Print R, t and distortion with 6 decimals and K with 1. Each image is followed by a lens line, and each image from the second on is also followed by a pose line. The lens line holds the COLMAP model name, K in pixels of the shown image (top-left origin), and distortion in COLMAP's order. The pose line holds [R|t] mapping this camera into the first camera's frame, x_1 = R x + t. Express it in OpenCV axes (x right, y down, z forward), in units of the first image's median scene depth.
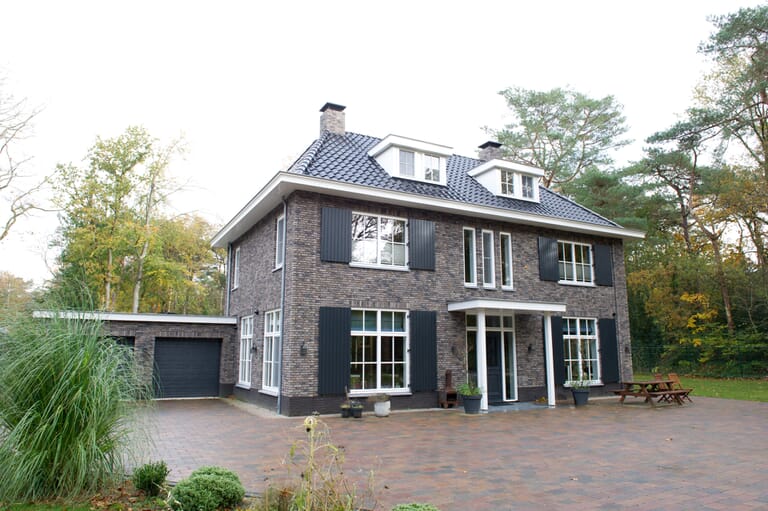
lens RADIAL K [[524.9, 0, 384.0], [0, 524.9, 255.5], [0, 0, 1]] dist [-0.048766, -0.001304]
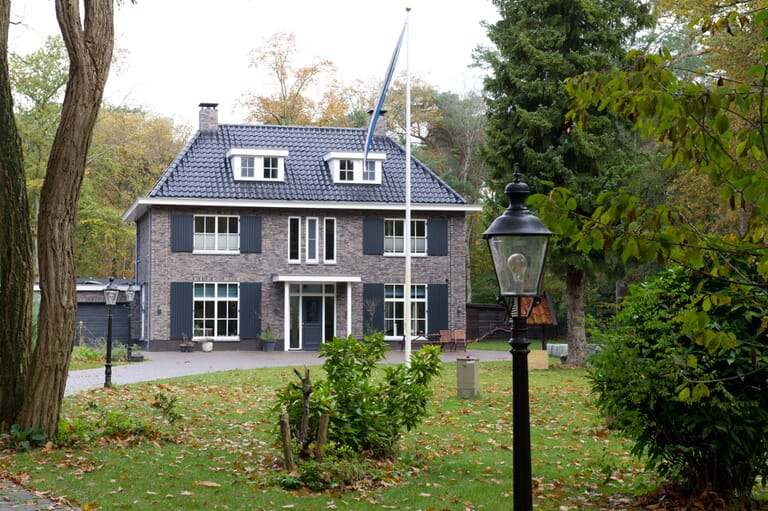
lens RADIAL K [[1352.1, 0, 384.0], [0, 1352.1, 255.5], [0, 0, 1]] dist [-0.018283, -0.021292]
pose [[0.970216, -0.014400, -0.241815, 1.227336], [0.045195, 0.991464, 0.122295, -0.370091], [0.237990, -0.129581, 0.962585, -2.249688]]
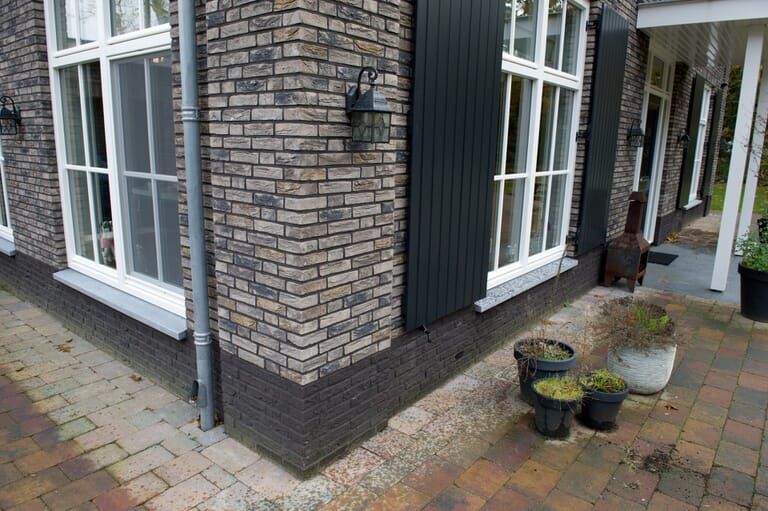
lens RADIAL K [[524.9, 0, 384.0], [0, 524.9, 255.5], [0, 0, 1]] dist [-0.048766, -0.001304]
pose [[0.922410, -0.063583, 0.380942, -0.179016], [-0.092430, 0.921348, 0.377591, 0.130224], [-0.374988, -0.383504, 0.843984, 0.695675]]
